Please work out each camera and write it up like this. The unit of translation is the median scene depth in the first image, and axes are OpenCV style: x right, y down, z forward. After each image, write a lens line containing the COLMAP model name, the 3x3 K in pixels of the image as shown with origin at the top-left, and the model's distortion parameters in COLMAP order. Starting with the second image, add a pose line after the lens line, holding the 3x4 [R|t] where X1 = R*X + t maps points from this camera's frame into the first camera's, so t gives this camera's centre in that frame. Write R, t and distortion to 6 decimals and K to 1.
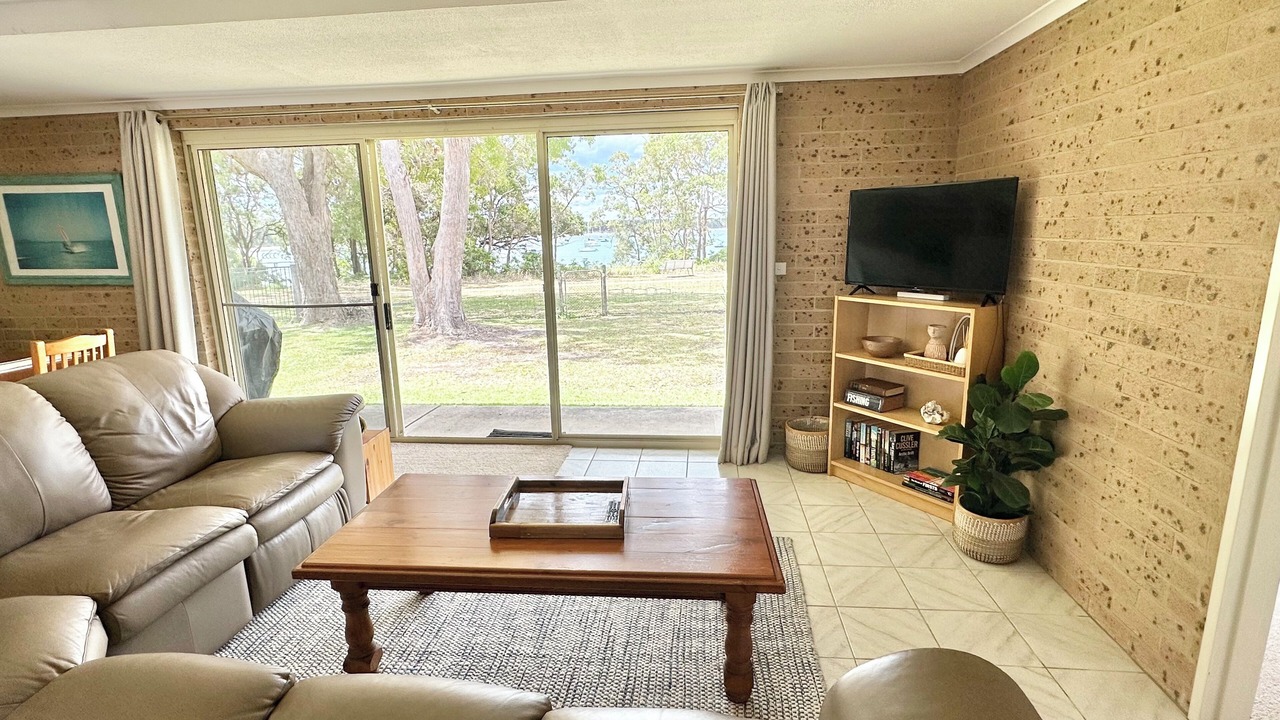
lens RADIAL K [[634.2, 0, 640.5], [0, 634.2, 365.0], [0, 0, 1]] dist [-0.000053, -0.000619]
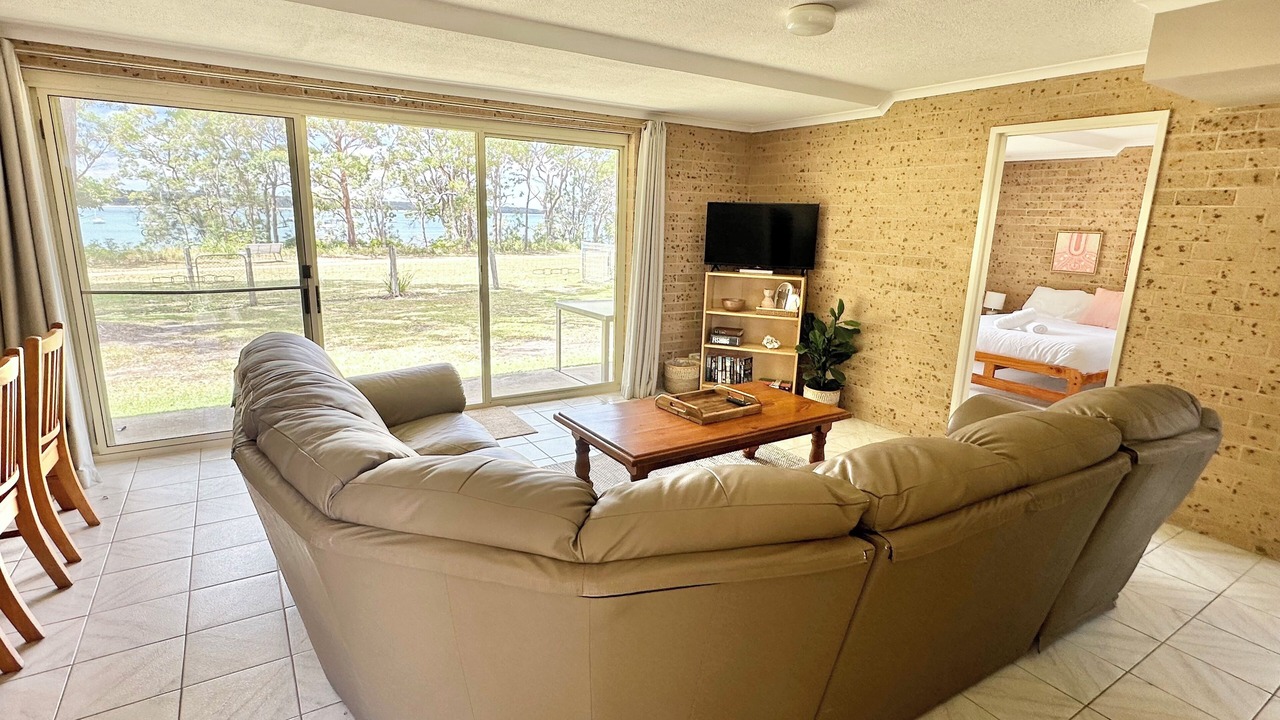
lens RADIAL K [[634.2, 0, 640.5], [0, 634.2, 365.0], [0, 0, 1]] dist [-0.000053, -0.000619]
pose [[0.781683, -0.098571, 0.615838, -0.768833], [0.085883, 0.995037, 0.050254, 0.020624], [-0.617735, 0.013607, 0.786269, -0.080323]]
